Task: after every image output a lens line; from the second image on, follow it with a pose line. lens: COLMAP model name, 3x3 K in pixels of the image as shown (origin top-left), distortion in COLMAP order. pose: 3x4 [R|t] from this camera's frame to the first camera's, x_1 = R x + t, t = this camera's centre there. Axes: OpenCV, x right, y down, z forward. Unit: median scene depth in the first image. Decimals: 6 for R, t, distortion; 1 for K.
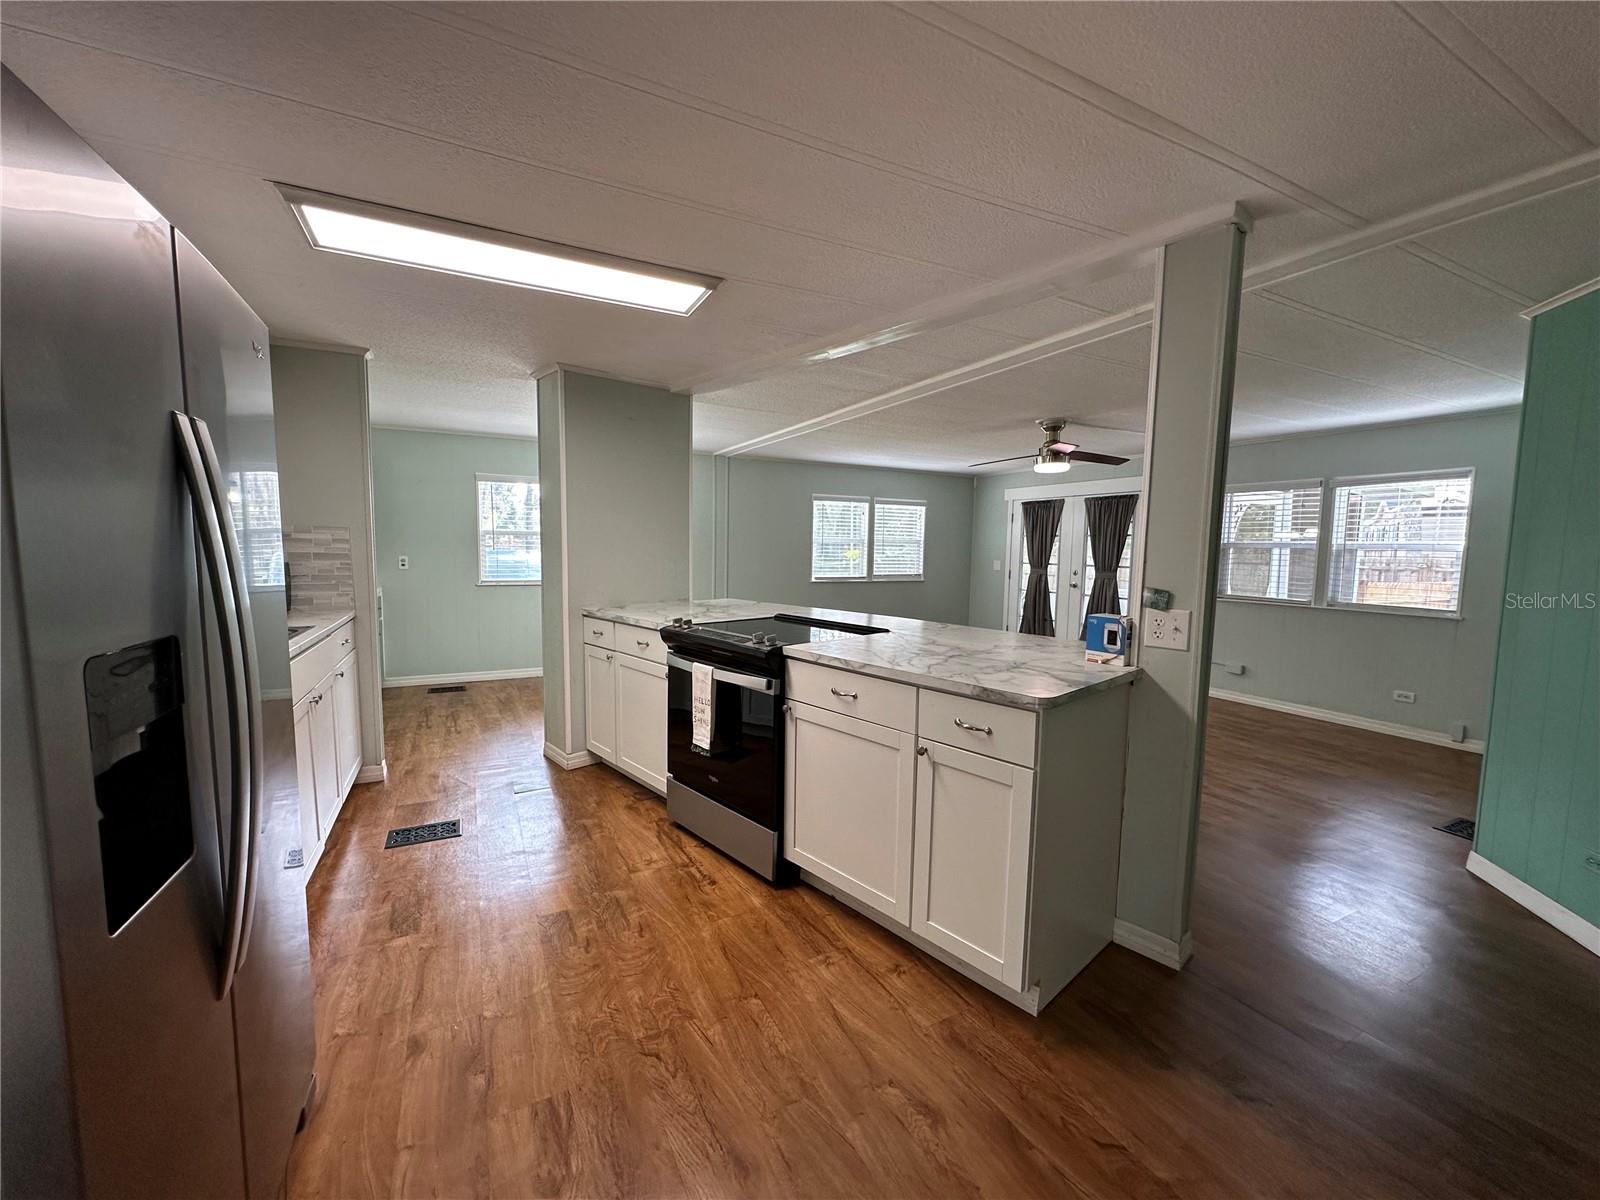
lens RADIAL K [[643.1, 0, 800.2], [0, 643.1, 601.7], [0, 0, 1]] dist [-0.003419, 0.000288]
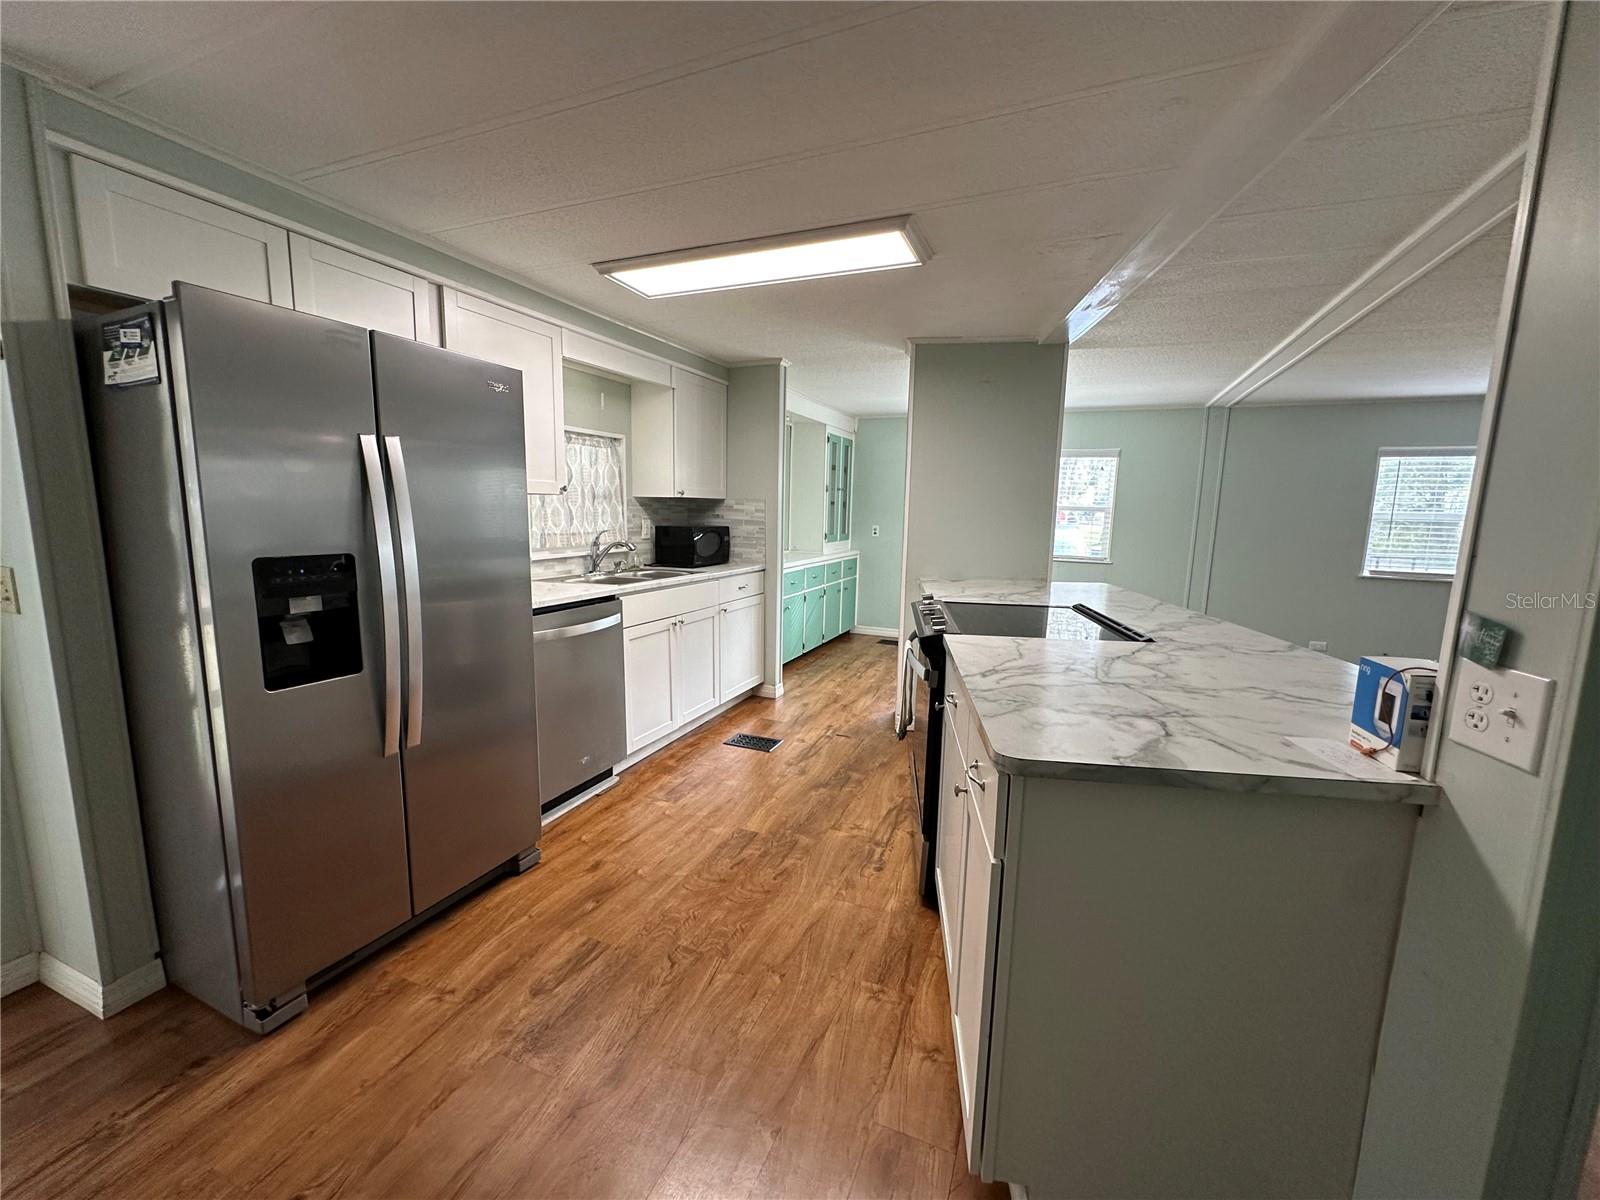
lens RADIAL K [[643.1, 0, 800.6], [0, 643.1, 601.2], [0, 0, 1]] dist [-0.003419, 0.000288]
pose [[0.635383, 0.109358, -0.764414, 0.576774], [-0.081766, 0.993884, 0.074222, -0.024521], [0.767856, 0.015344, 0.640439, 0.352905]]
